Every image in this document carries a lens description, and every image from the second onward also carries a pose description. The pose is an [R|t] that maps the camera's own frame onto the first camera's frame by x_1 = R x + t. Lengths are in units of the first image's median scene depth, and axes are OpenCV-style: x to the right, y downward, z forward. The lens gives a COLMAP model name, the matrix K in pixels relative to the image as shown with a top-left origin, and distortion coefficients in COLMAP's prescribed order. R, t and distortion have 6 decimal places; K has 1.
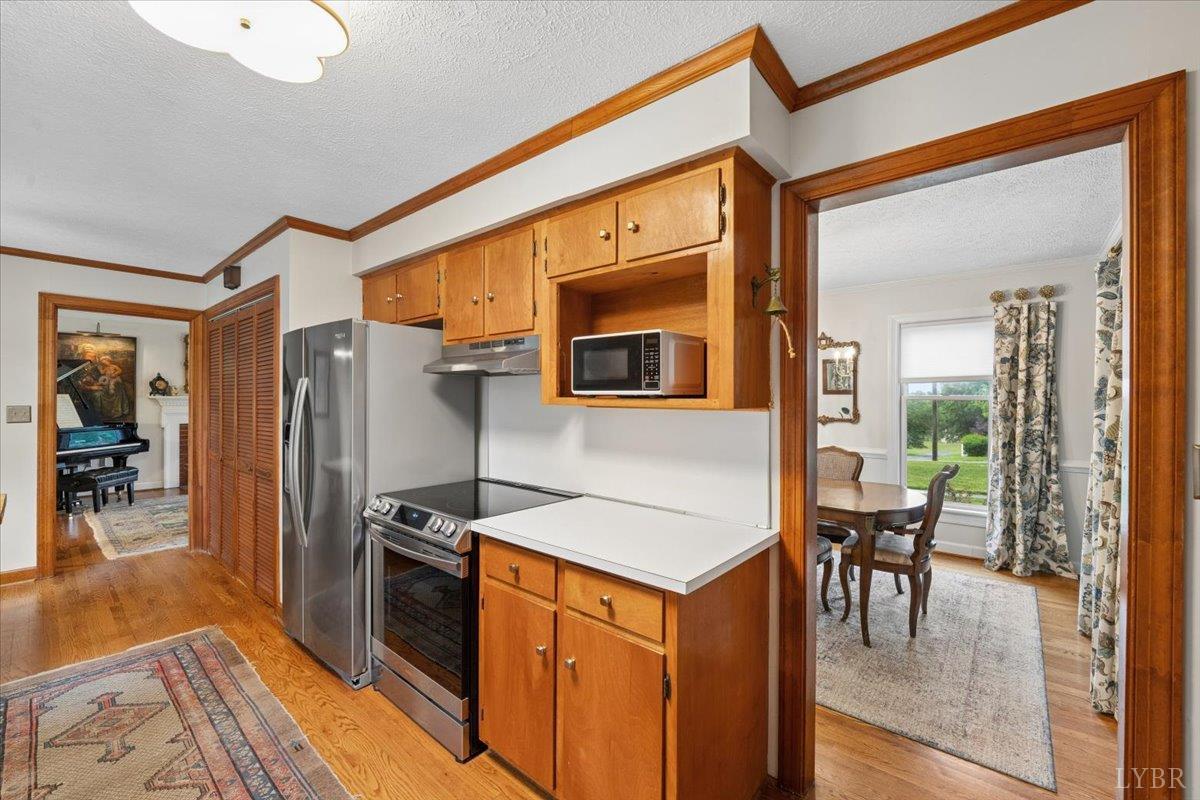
lens RADIAL K [[491.2, 0, 601.2], [0, 491.2, 394.9], [0, 0, 1]] dist [-0.014487, -0.000234]
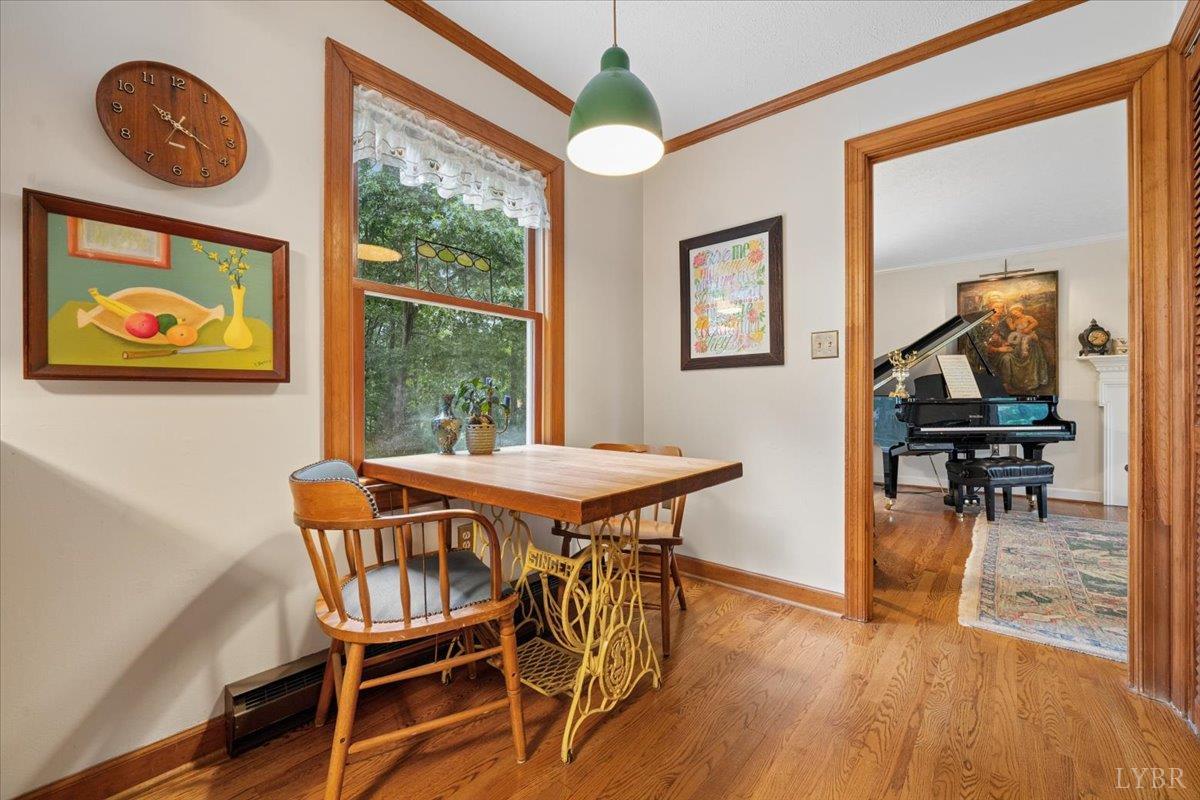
lens RADIAL K [[491.2, 0, 601.5], [0, 491.2, 397.1], [0, 0, 1]] dist [-0.014487, -0.000234]
pose [[0.007466, -0.002853, -0.999968, -0.307986], [0.002874, 0.999992, -0.002832, 0.059541], [0.999968, -0.002853, 0.007474, 0.379362]]
